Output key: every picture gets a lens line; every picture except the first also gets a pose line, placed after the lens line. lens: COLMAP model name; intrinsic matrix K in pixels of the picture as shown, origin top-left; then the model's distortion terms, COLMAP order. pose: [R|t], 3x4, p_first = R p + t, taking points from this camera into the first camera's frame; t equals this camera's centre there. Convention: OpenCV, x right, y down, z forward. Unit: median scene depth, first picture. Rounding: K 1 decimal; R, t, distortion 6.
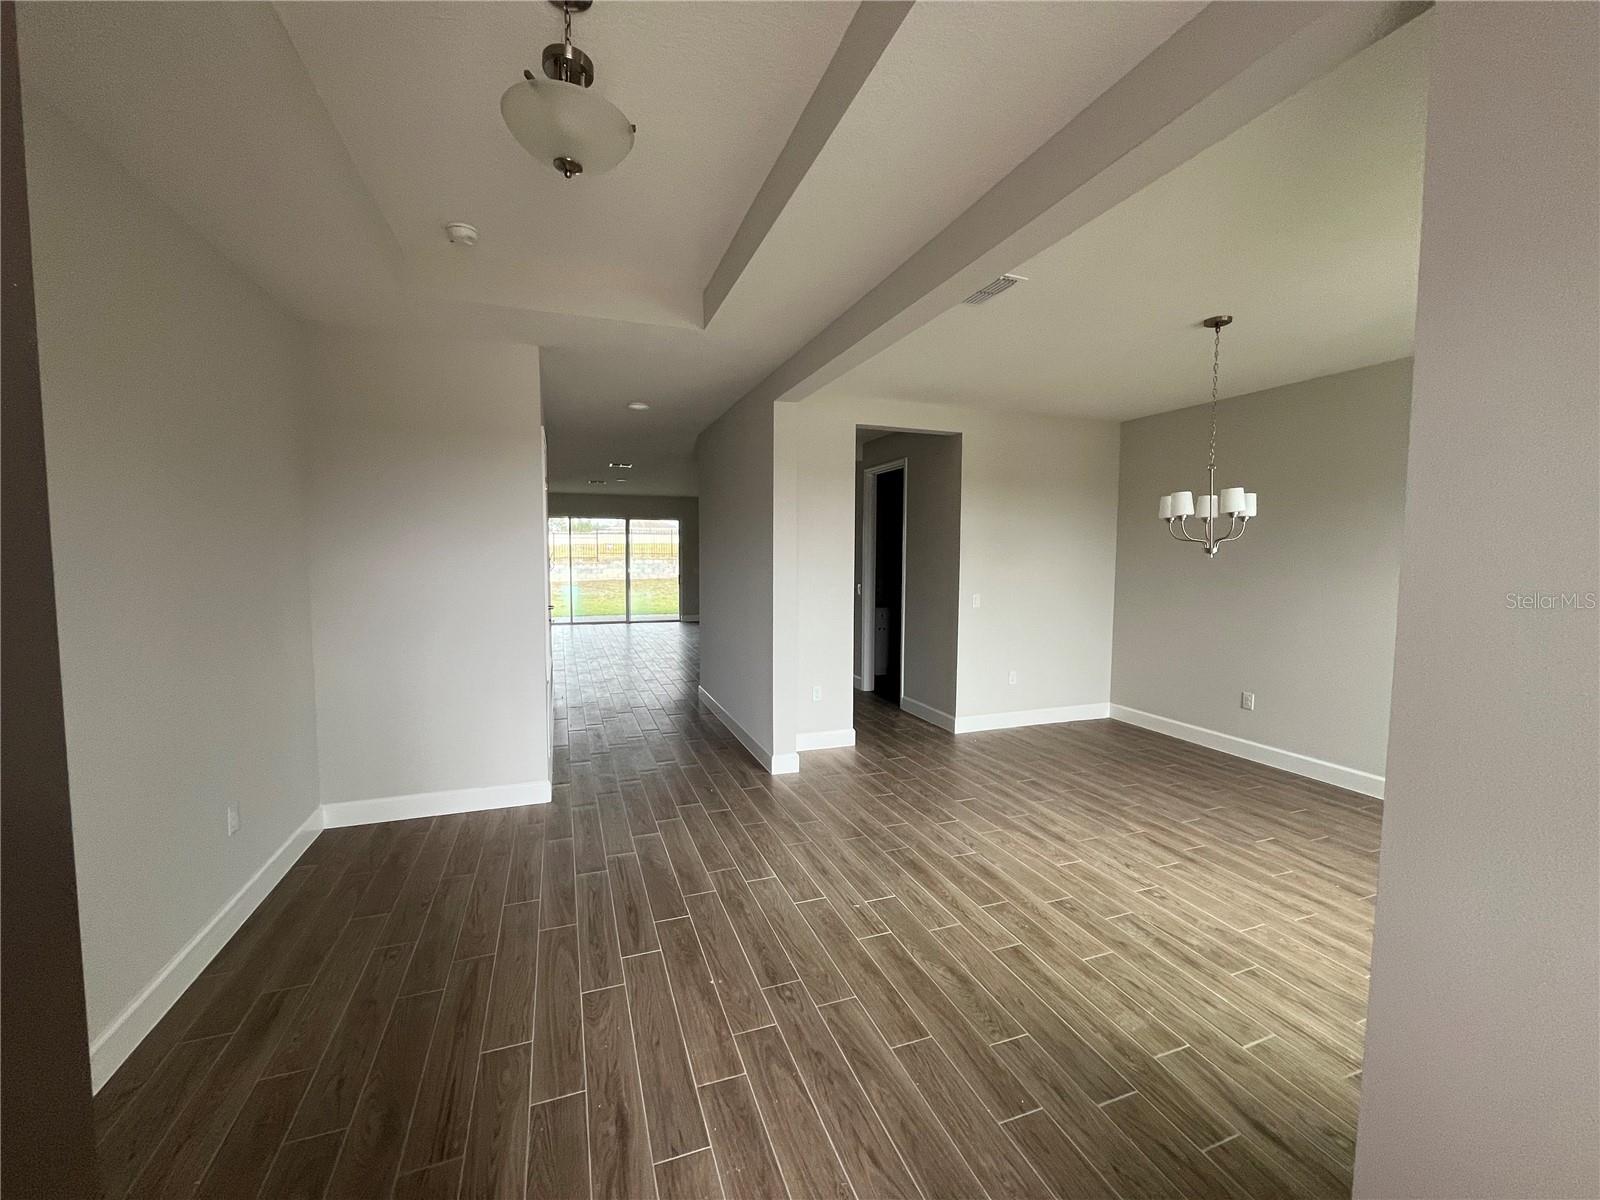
lens RADIAL K [[647.1, 0, 798.8], [0, 647.1, 597.8], [0, 0, 1]] dist [0.002393, -0.003045]
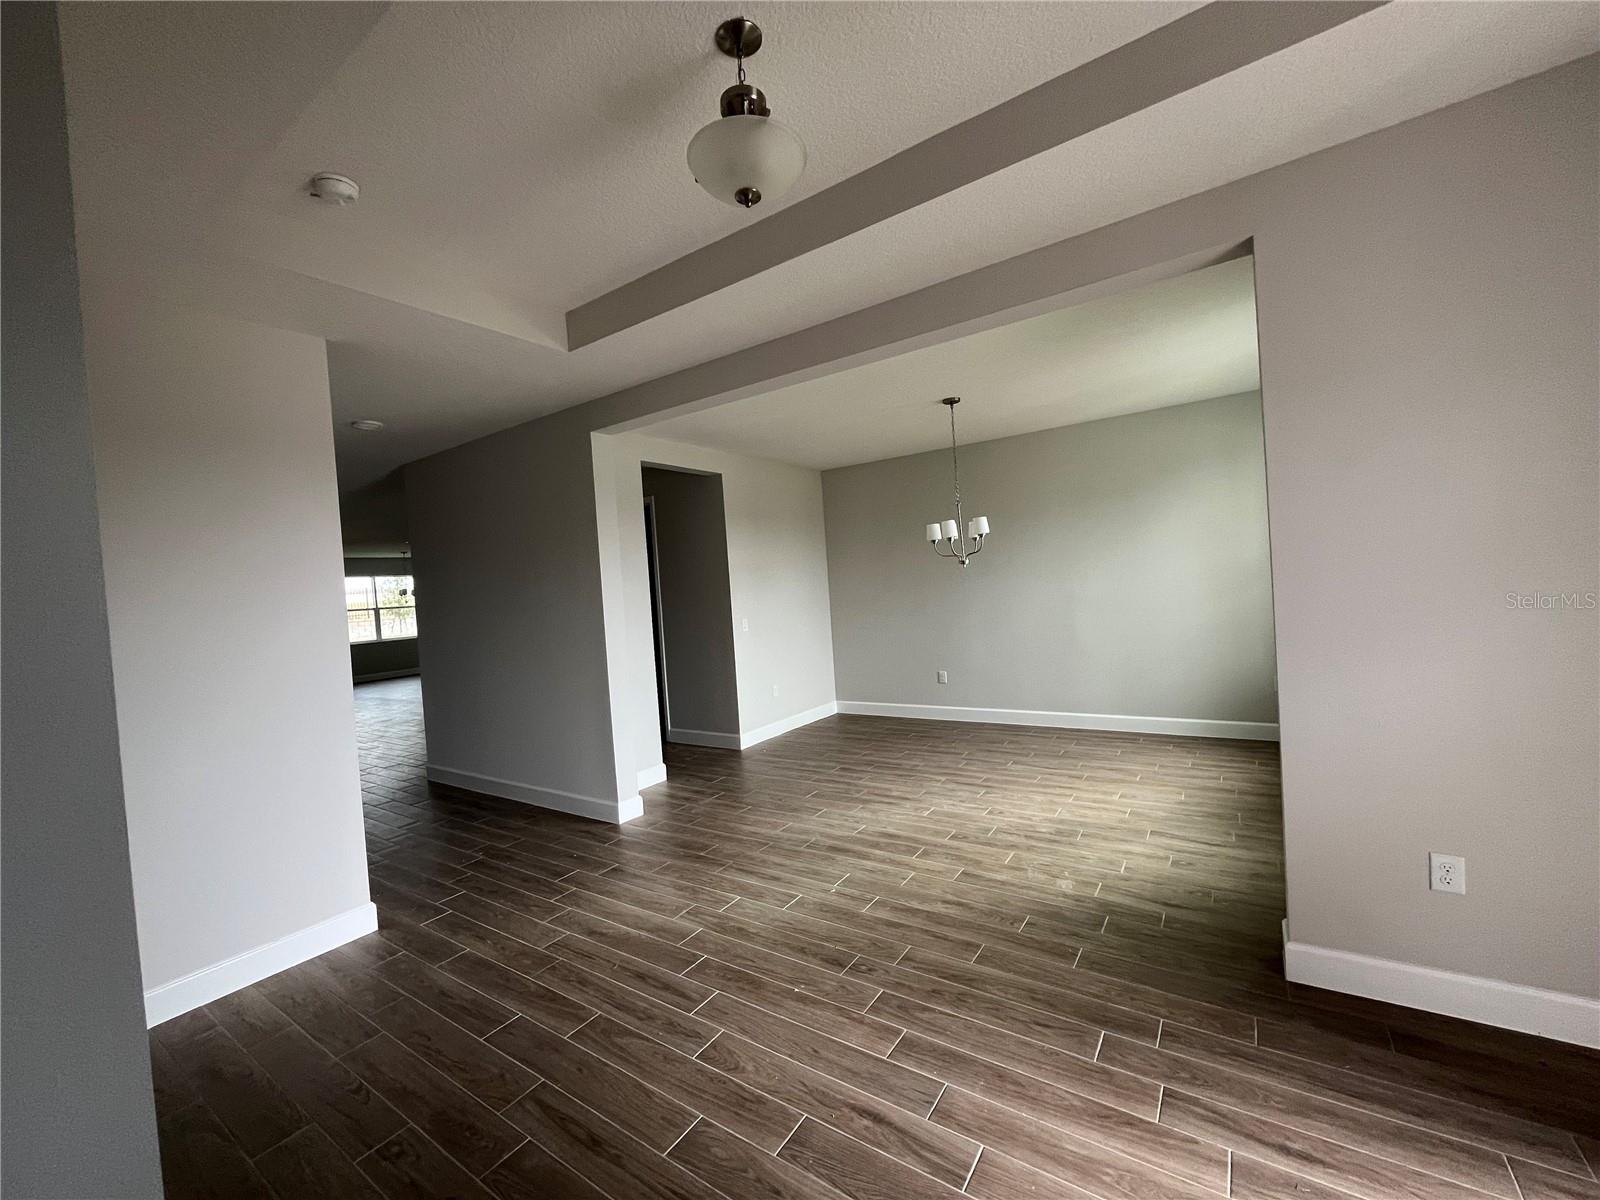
lens RADIAL K [[647.1, 0, 798.8], [0, 647.1, 597.8], [0, 0, 1]] dist [0.002393, -0.003045]
pose [[0.812781, -0.070208, 0.578323, -0.469021], [0.110429, 0.993281, -0.034614, 0.011838], [-0.572007, 0.091997, 0.815073, 0.078163]]
